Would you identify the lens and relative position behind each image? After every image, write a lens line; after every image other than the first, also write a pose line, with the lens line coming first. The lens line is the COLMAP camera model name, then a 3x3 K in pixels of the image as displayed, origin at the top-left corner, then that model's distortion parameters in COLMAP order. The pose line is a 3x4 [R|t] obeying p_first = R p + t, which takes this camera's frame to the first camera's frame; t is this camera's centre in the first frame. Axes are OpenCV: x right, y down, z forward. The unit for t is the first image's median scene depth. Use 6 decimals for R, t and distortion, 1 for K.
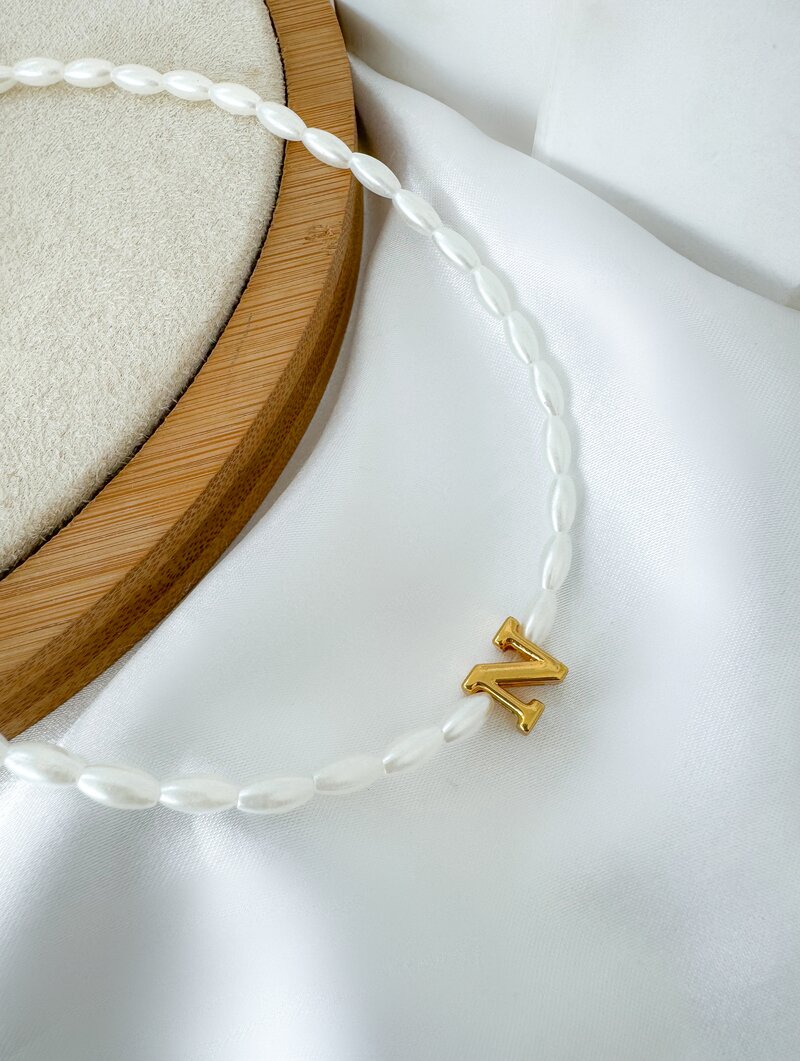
lens RADIAL K [[749.2, 0, 403.1], [0, 749.2, 481.1], [0, 0, 1]] dist [-0.017369, 0.003487]
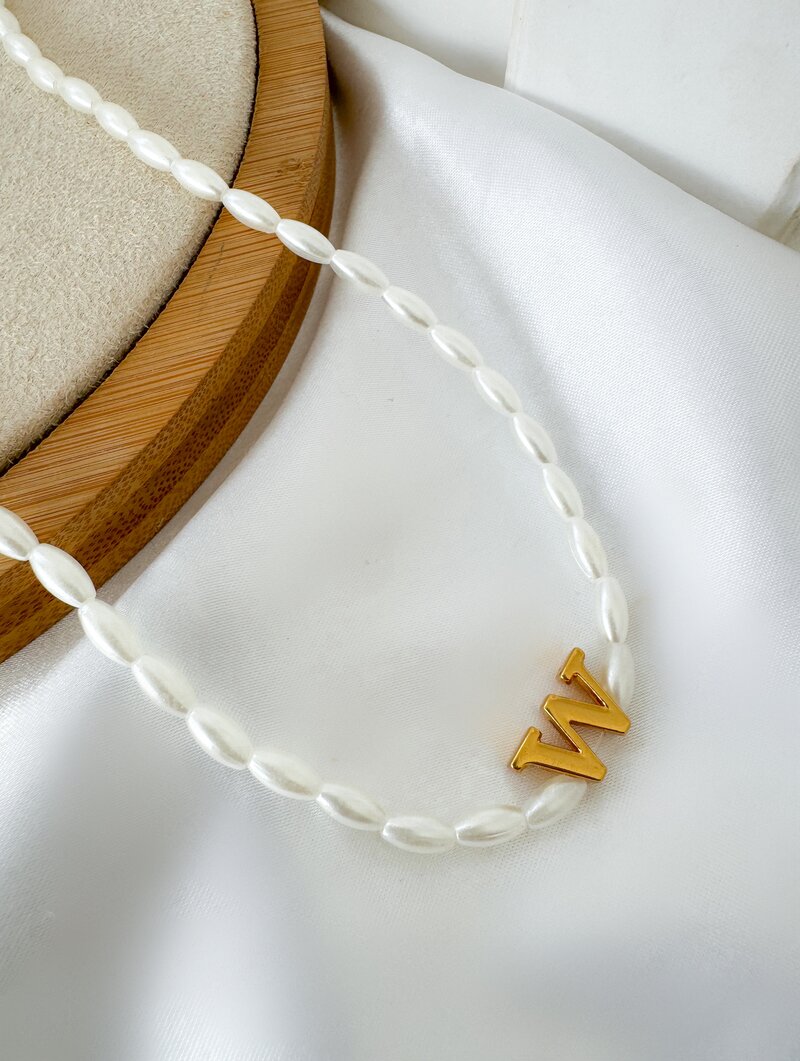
lens RADIAL K [[749.2, 0, 396.6], [0, 749.2, 480.5], [0, 0, 1]] dist [-0.017369, 0.003487]
pose [[0.999538, -0.013308, 0.027324, -0.005465], [0.014005, 0.999577, -0.025477, 0.120978], [-0.026973, 0.025848, 0.999302, 0.014067]]
